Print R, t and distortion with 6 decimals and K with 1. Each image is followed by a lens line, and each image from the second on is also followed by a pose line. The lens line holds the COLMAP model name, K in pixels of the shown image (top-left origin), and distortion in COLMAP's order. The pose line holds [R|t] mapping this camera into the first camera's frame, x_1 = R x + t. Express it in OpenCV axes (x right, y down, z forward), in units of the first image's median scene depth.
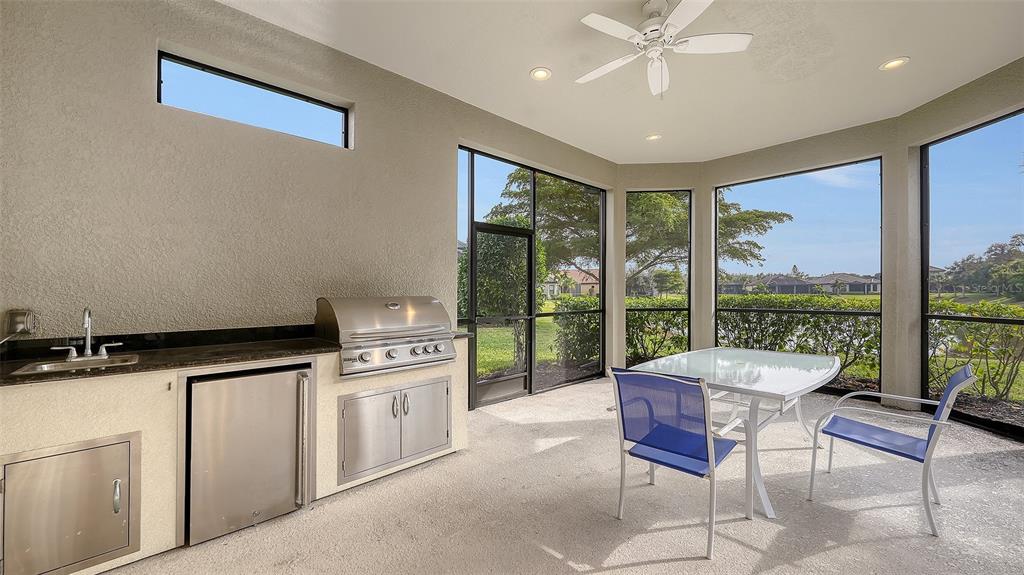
lens RADIAL K [[383.0, 0, 507.9], [0, 383.0, 293.0], [0, 0, 1]] dist [0.001228, -0.001003]
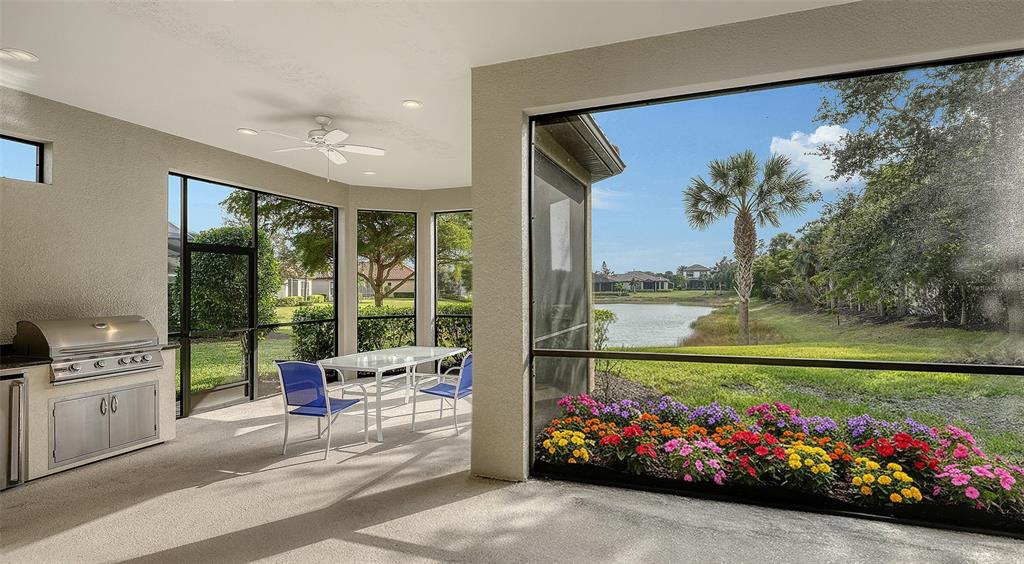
lens RADIAL K [[488.6, 0, 514.1], [0, 488.6, 291.1], [0, 0, 1]] dist [-0.005571, -0.000366]
pose [[0.896314, -0.003226, 0.443407, 0.140848], [0.003039, 0.999995, 0.001132, -0.053401], [-0.443409, 0.000333, 0.896319, -0.700555]]
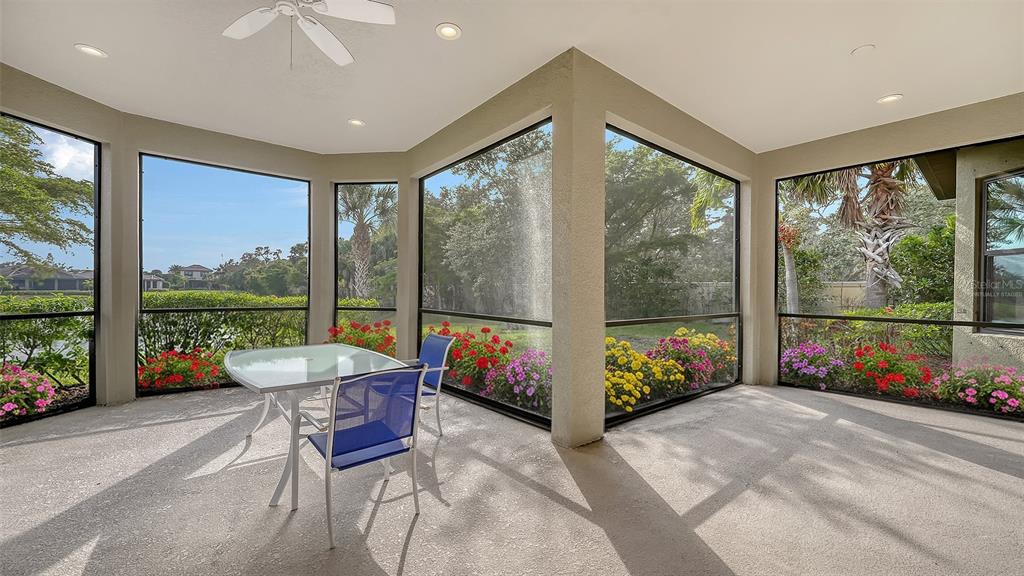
lens RADIAL K [[400.1, 0, 517.2], [0, 400.1, 294.4], [0, 0, 1]] dist [-0.004582, -0.000756]
pose [[0.061139, -0.004845, 0.998118, -0.327622], [-0.006275, 0.999967, 0.005238, 0.000093], [-0.998110, -0.006584, 0.061106, 0.291196]]
